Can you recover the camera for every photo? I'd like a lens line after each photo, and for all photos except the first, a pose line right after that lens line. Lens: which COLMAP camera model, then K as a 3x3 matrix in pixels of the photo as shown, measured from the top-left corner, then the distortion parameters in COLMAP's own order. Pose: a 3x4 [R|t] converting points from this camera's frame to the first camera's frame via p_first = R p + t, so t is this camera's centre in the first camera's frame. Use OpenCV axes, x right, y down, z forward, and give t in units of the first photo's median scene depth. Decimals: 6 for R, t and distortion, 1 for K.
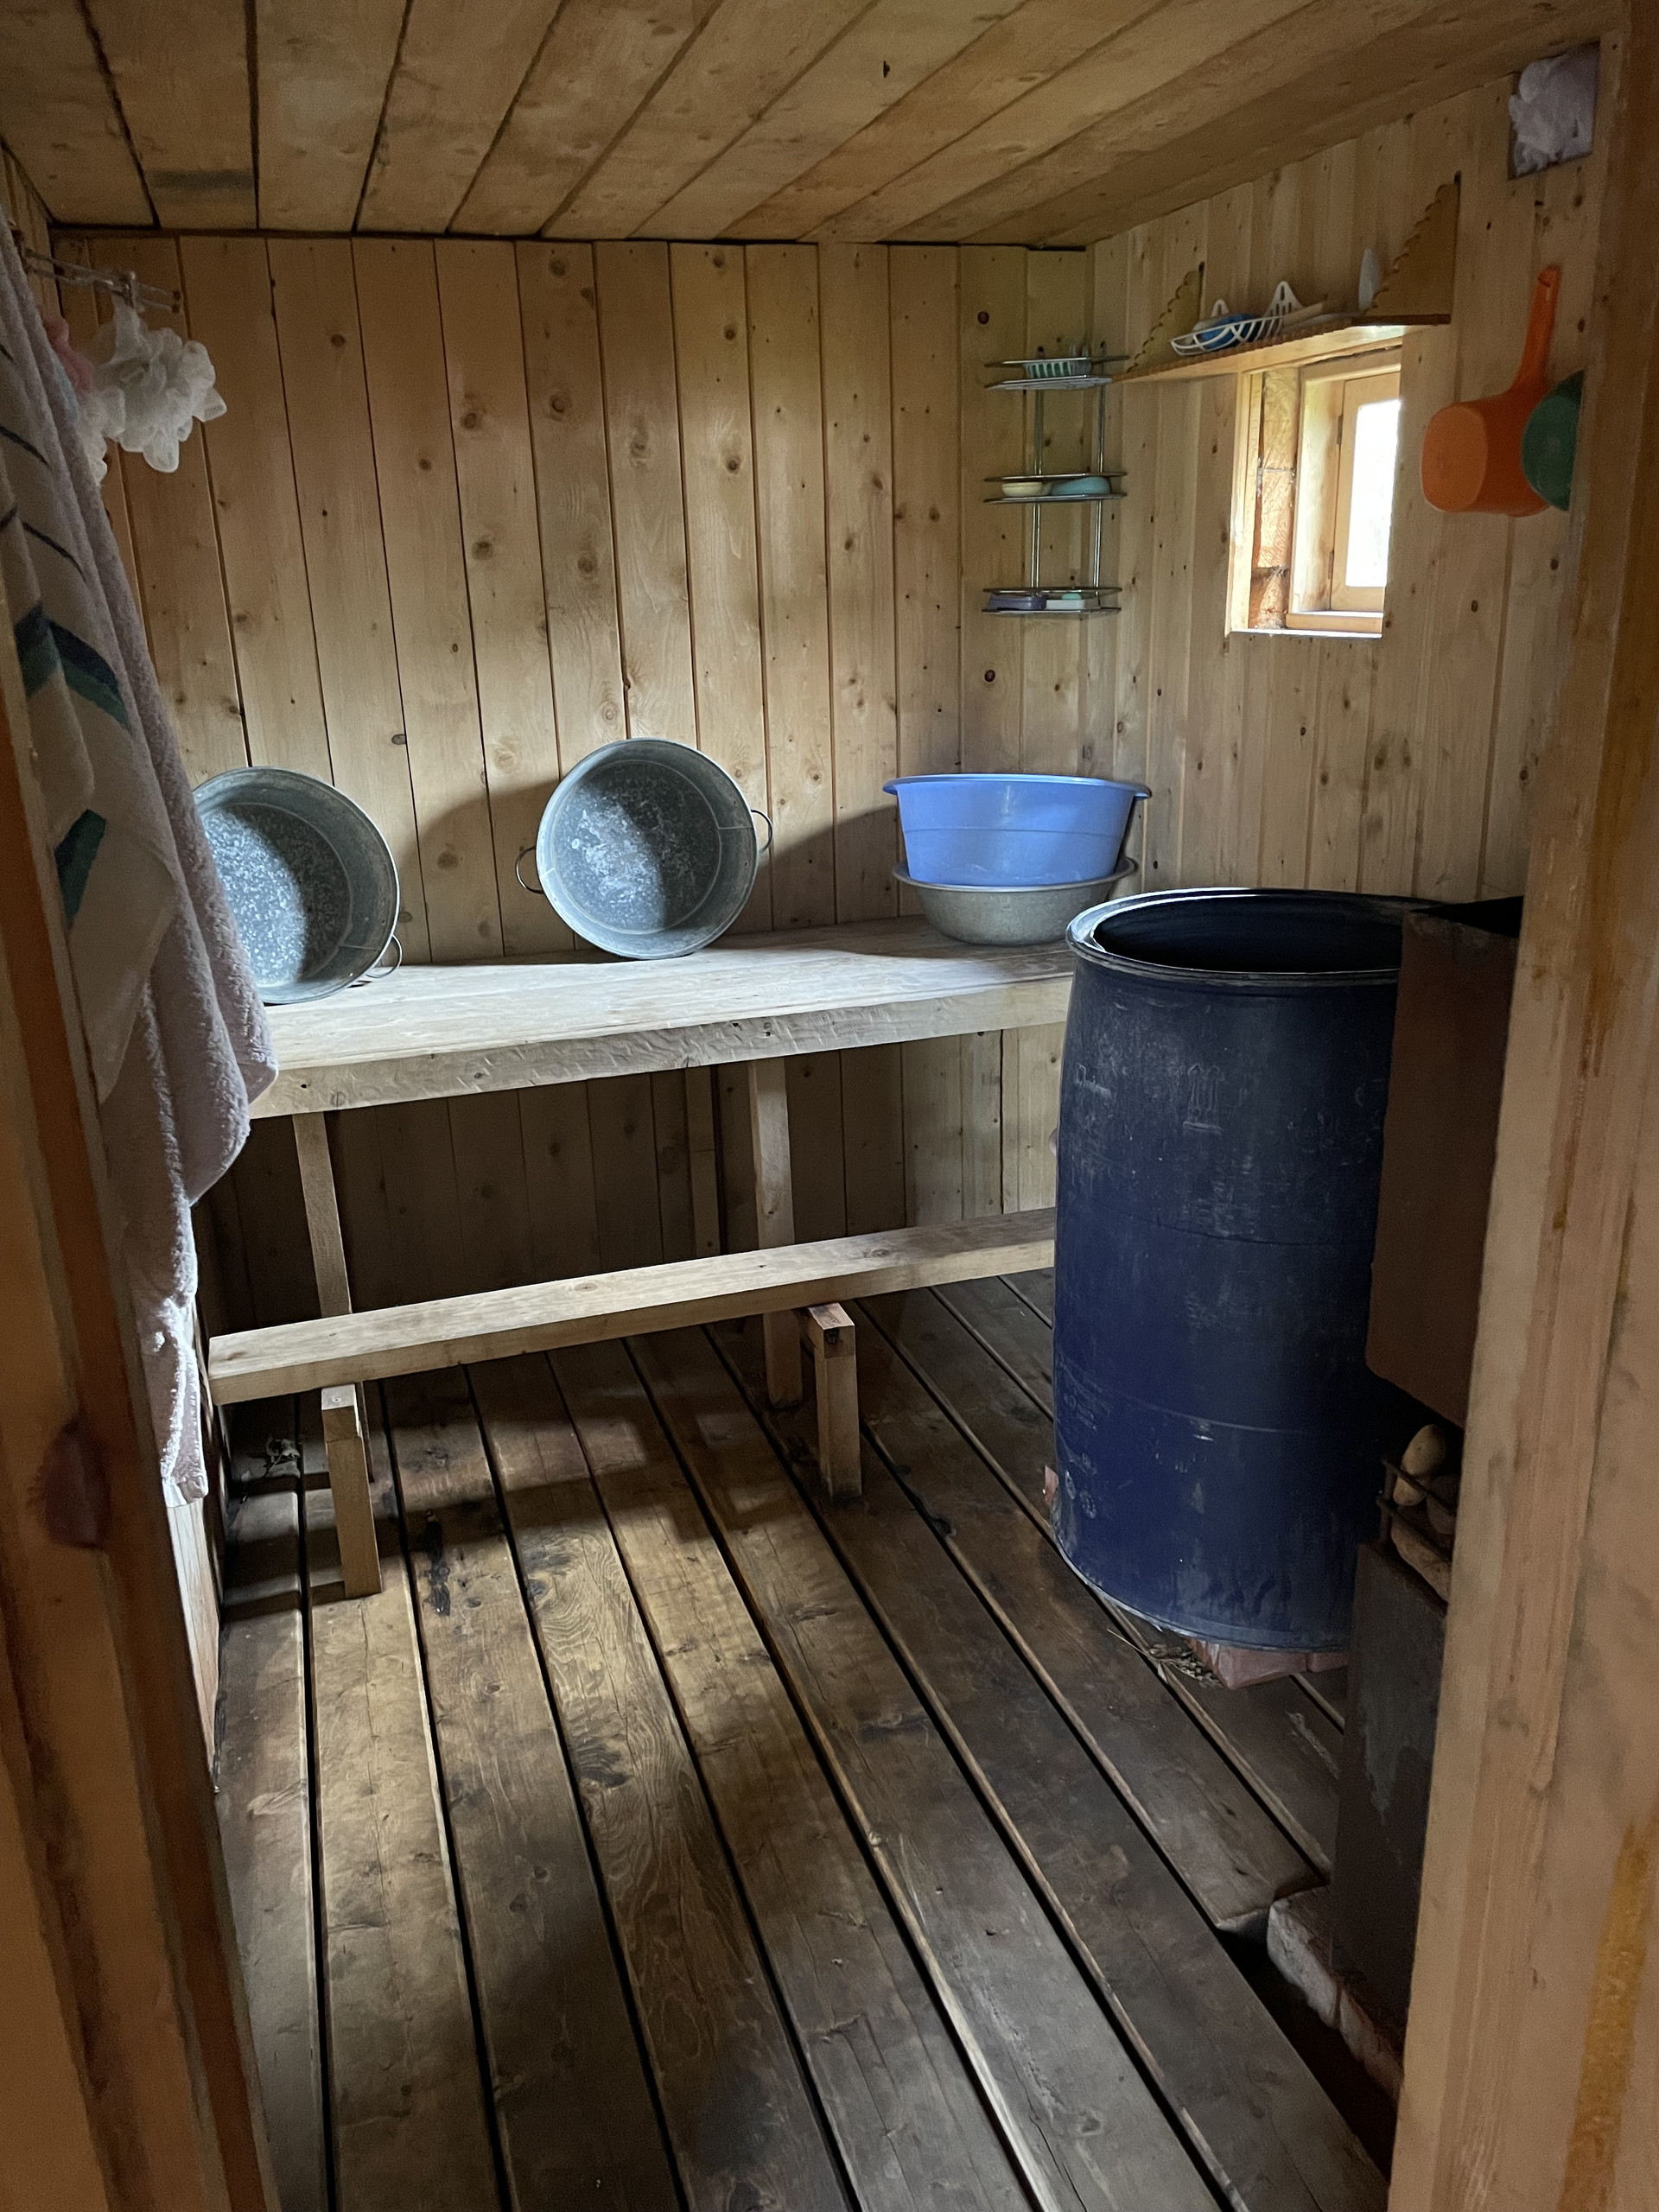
lens RADIAL K [[1647.1, 0, 829.5], [0, 1647.1, 1106.0], [0, 0, 1]] dist [0.083520, -0.109831]
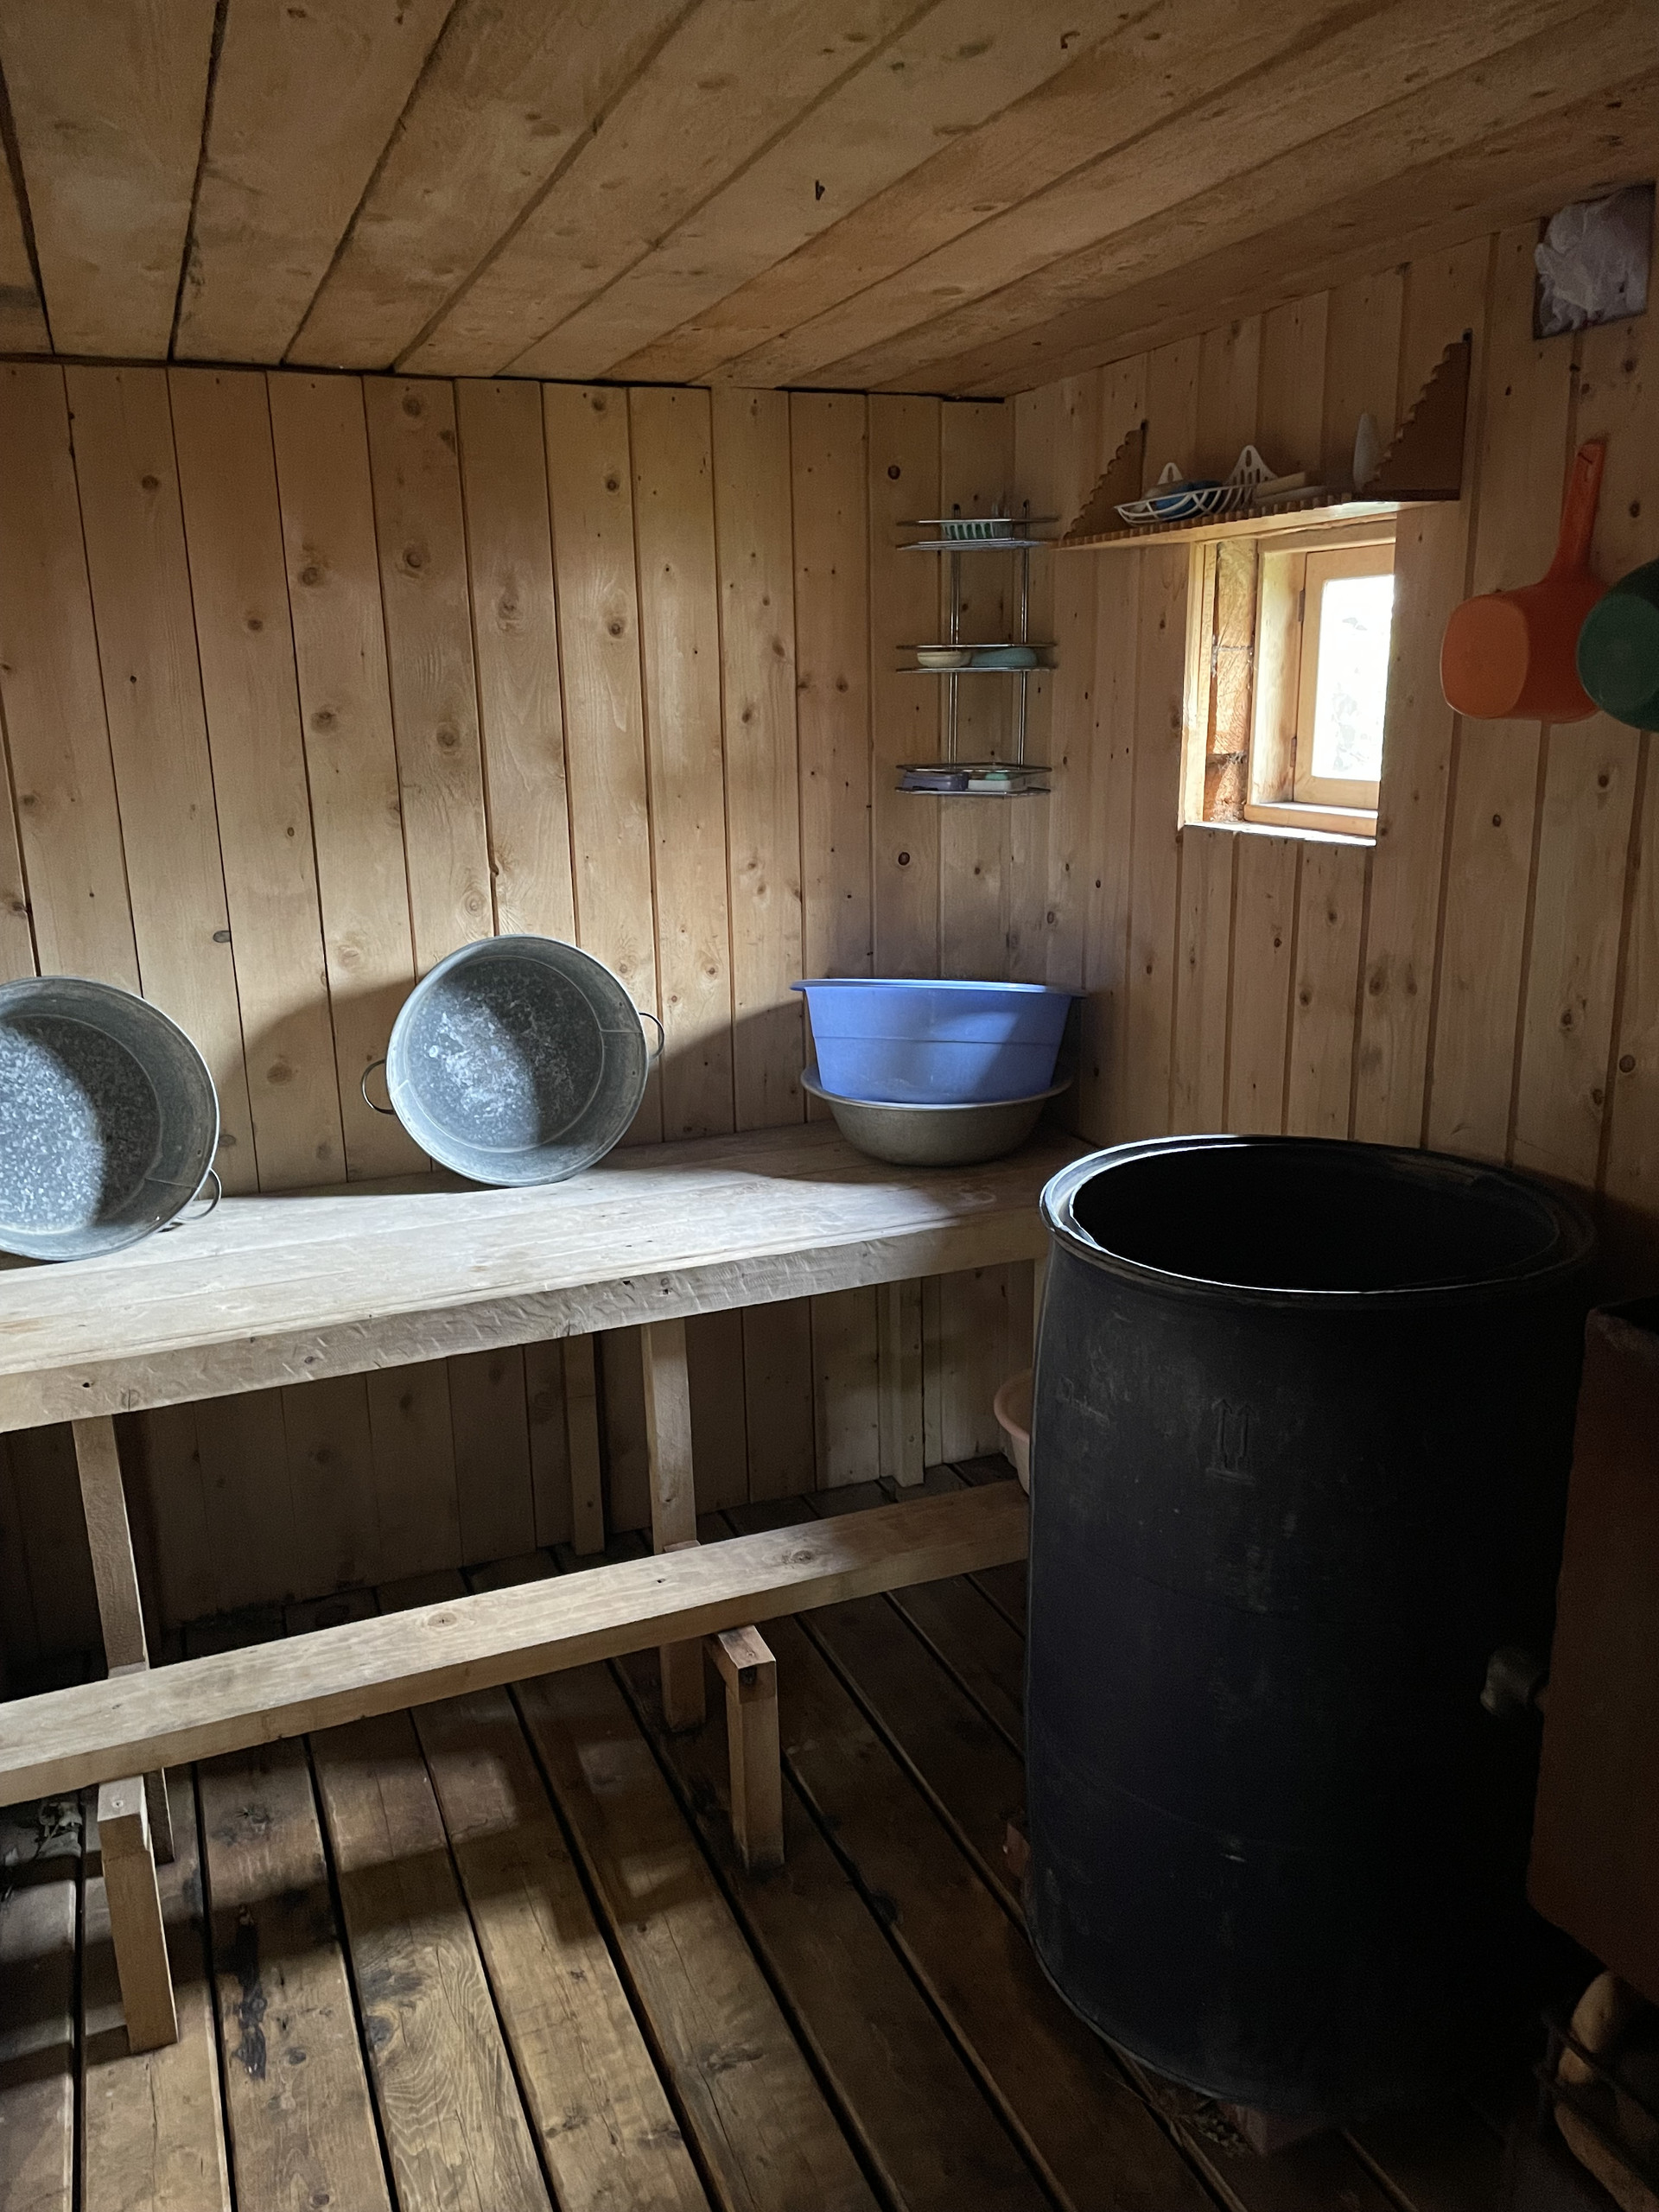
lens RADIAL K [[1668.9, 0, 828.5], [0, 1668.9, 1114.7], [0, 0, 1]] dist [0.091606, -0.122498]
pose [[0.996848, -0.008805, 0.078840, -0.021883], [0.014038, 0.997716, -0.066067, -0.080511], [-0.078078, 0.066966, 0.994696, 0.144979]]
